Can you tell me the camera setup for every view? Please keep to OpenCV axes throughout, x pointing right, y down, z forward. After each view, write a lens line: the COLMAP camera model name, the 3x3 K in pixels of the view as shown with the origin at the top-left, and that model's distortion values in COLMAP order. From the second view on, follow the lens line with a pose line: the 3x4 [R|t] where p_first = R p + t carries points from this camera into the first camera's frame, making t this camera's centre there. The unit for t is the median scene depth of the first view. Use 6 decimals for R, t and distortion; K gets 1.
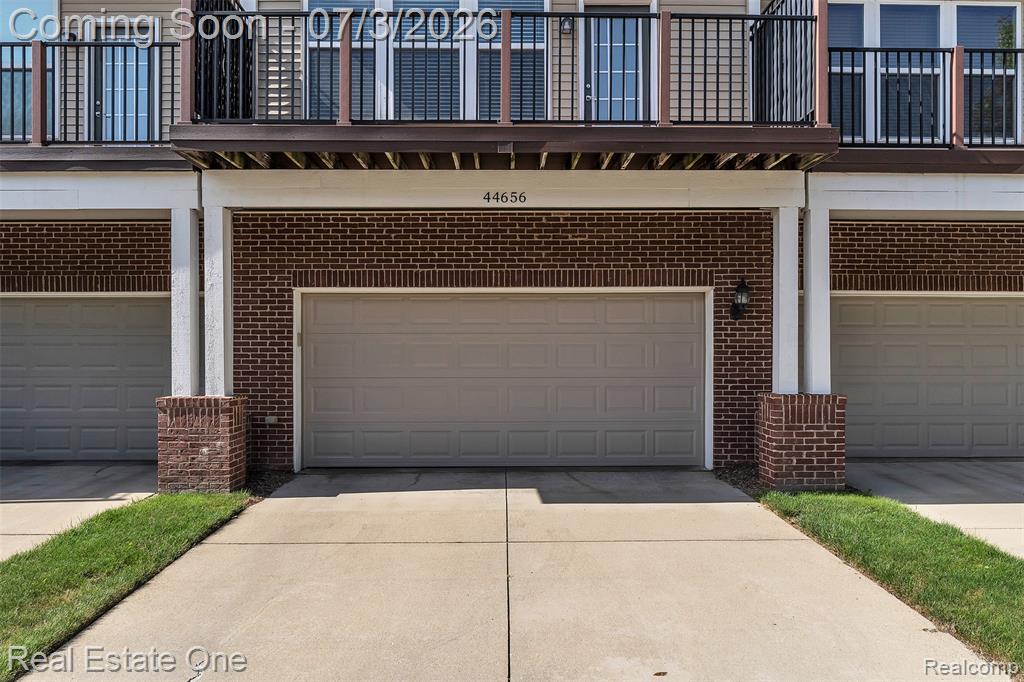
lens RADIAL K [[1189.4, 0, 508.4], [0, 1189.4, 347.7], [0, 0, 1]] dist [-0.219259, 0.000000]
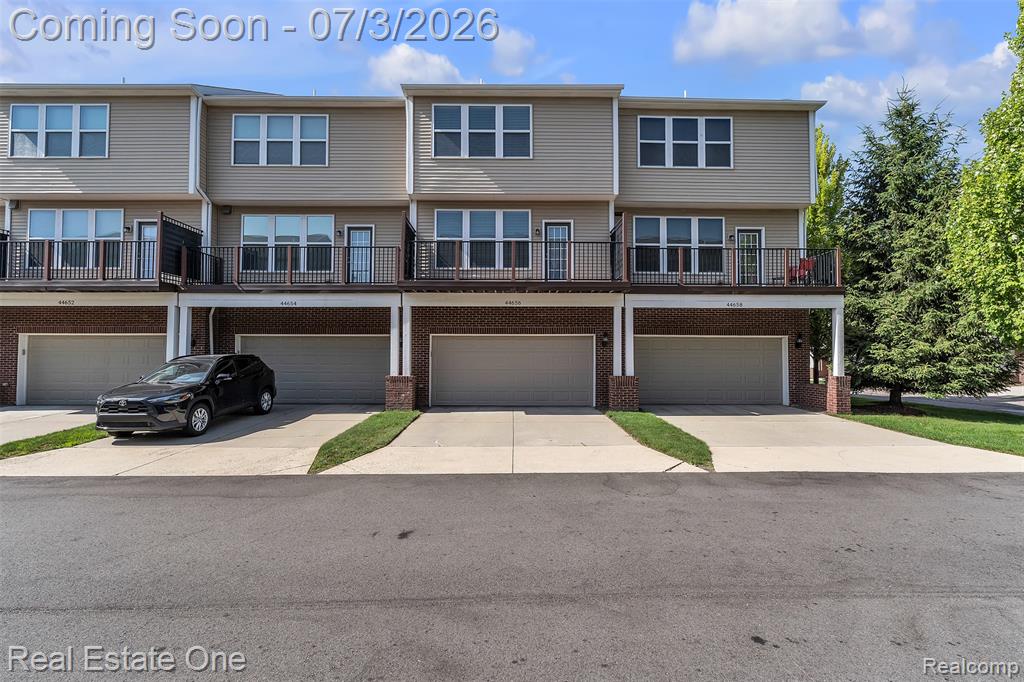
lens RADIAL K [[471.5, 0, 507.8], [0, 471.5, 346.2], [0, 0, 1]] dist [-0.009879, -0.000546]
pose [[0.999893, 0.005805, -0.013455, 0.000381], [-0.006132, 0.999684, -0.024368, -0.000506], [0.013309, 0.024447, 0.999613, -0.085011]]
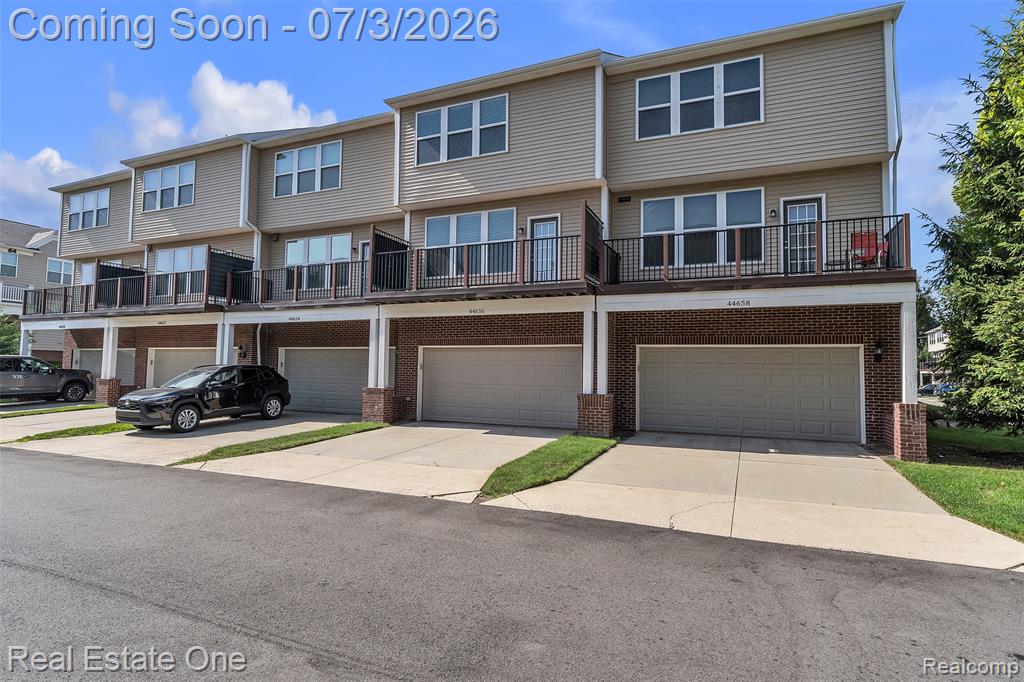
lens RADIAL K [[547.8, 0, 512.2], [0, 547.8, 338.9], [0, 0, 1]] dist [-0.009375, -0.000748]
pose [[0.904252, -0.007498, -0.426932, 0.527295], [-0.018985, 0.998151, -0.057742, -0.002986], [0.426576, 0.060318, 0.902438, -0.016393]]
